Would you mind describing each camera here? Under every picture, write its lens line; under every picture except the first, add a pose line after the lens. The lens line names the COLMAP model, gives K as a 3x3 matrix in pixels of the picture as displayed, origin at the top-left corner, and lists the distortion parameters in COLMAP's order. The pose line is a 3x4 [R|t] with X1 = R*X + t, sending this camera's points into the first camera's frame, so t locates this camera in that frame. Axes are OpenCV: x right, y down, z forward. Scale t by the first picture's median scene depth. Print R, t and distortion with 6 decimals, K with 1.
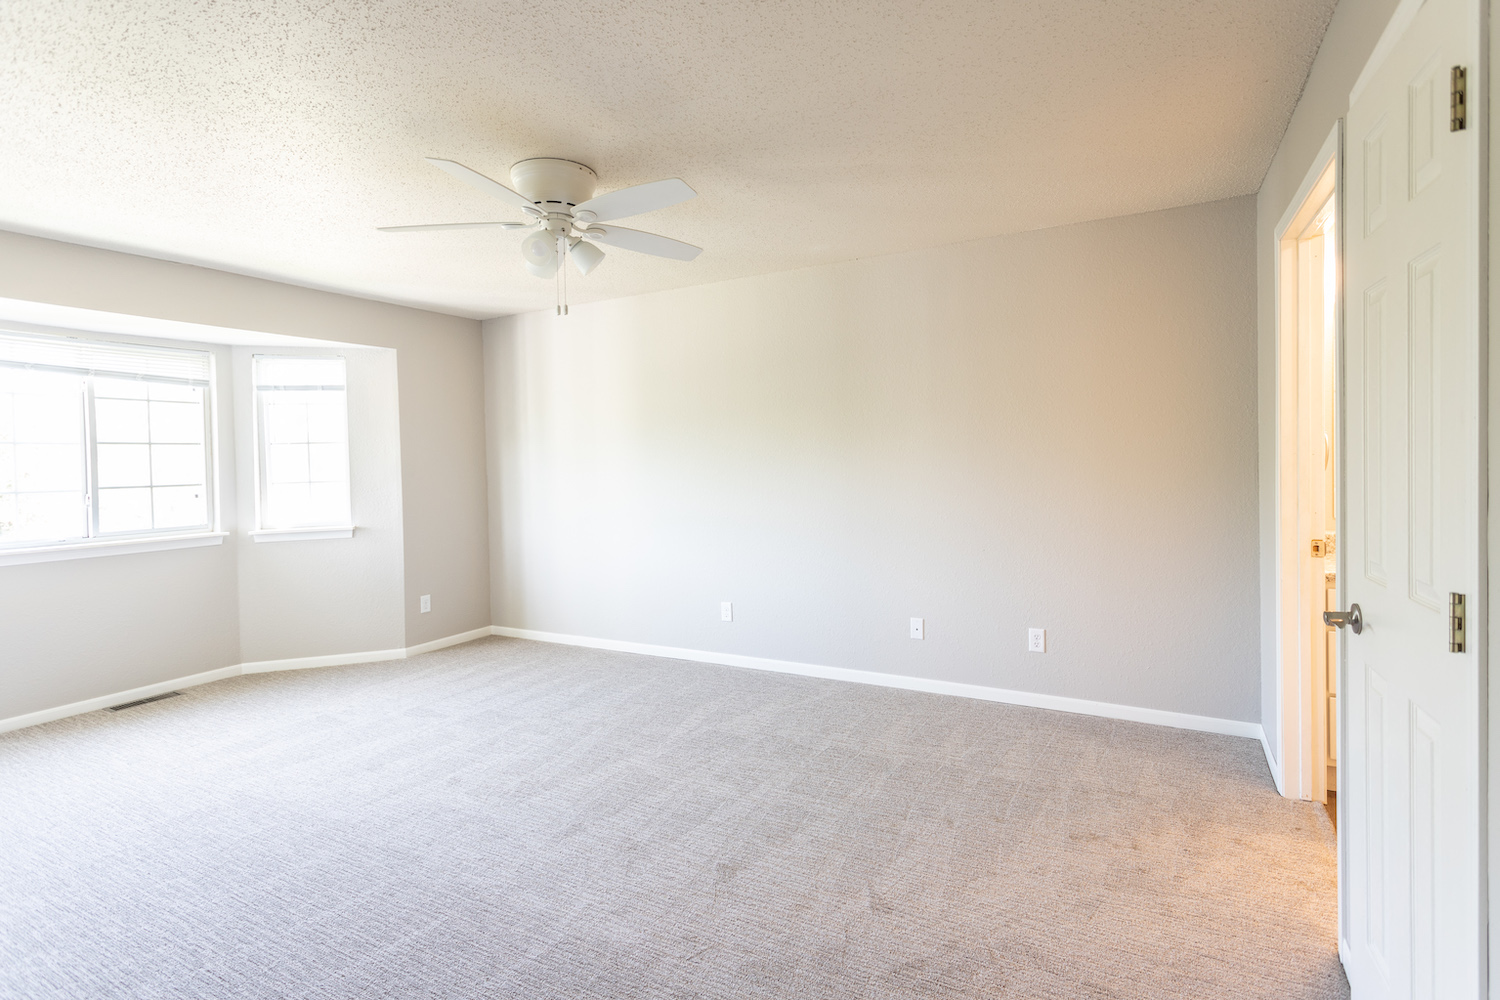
lens RADIAL K [[756.4, 0, 752.0], [0, 756.4, 480.9], [0, 0, 1]] dist [0.000755, 0.000226]
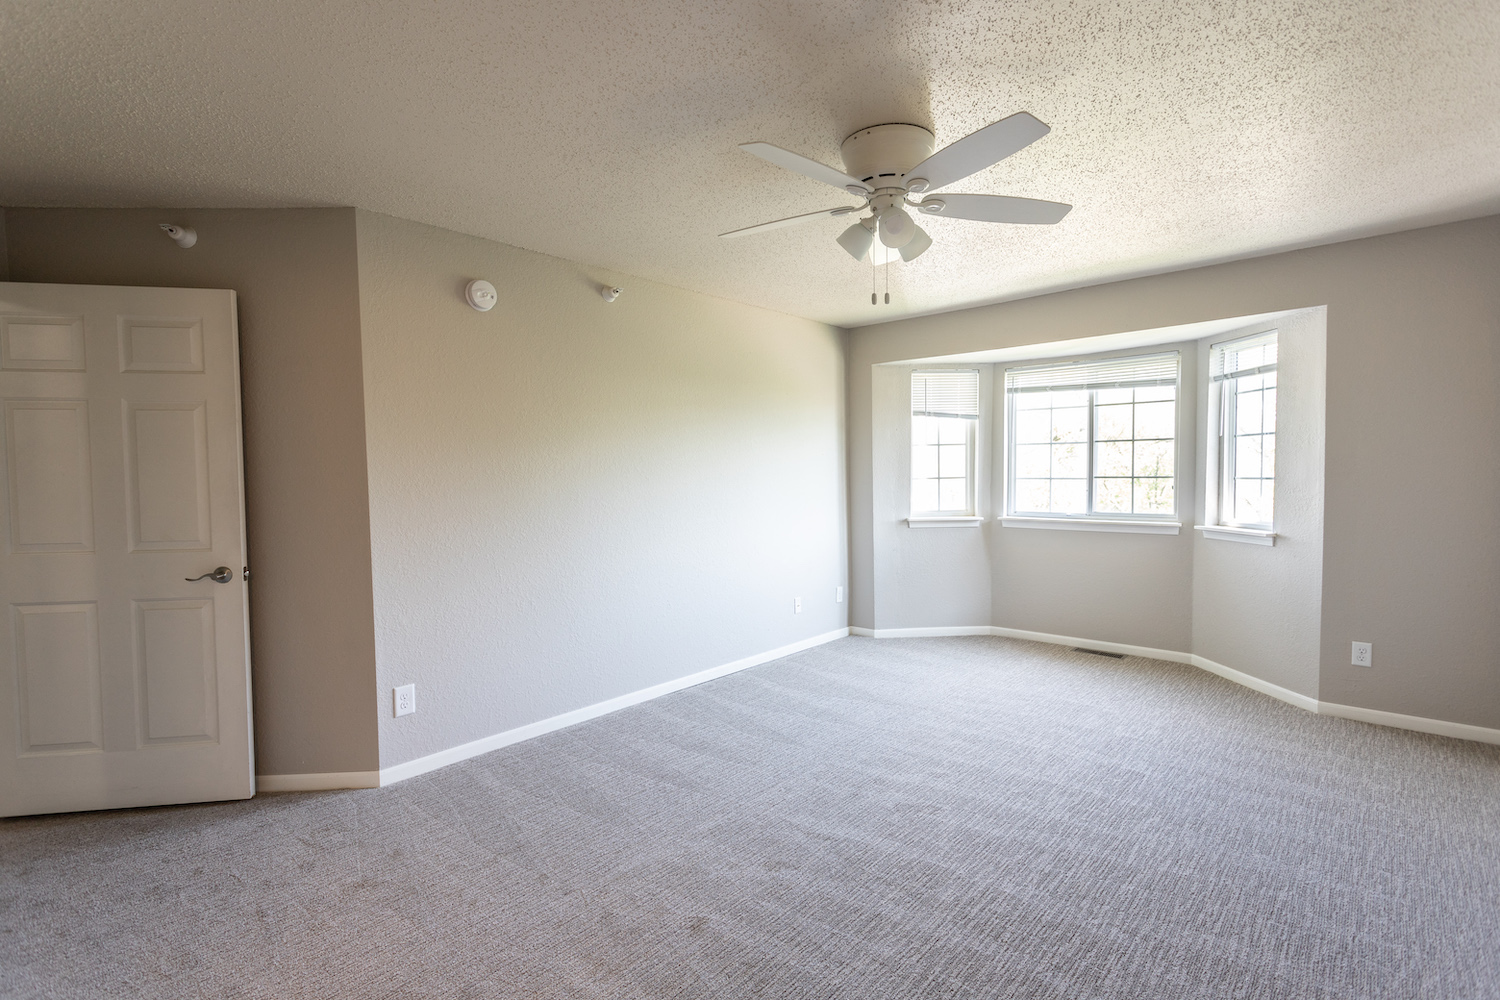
lens RADIAL K [[707.0, 0, 750.0], [0, 707.0, 500.0], [0, 0, 1]] dist [0.001501, 0.000976]
pose [[-0.239145, 0.066258, -0.968721, 0.386812], [-0.005727, 0.997555, 0.069644, -0.028951], [0.970967, 0.022203, -0.238181, 0.664178]]
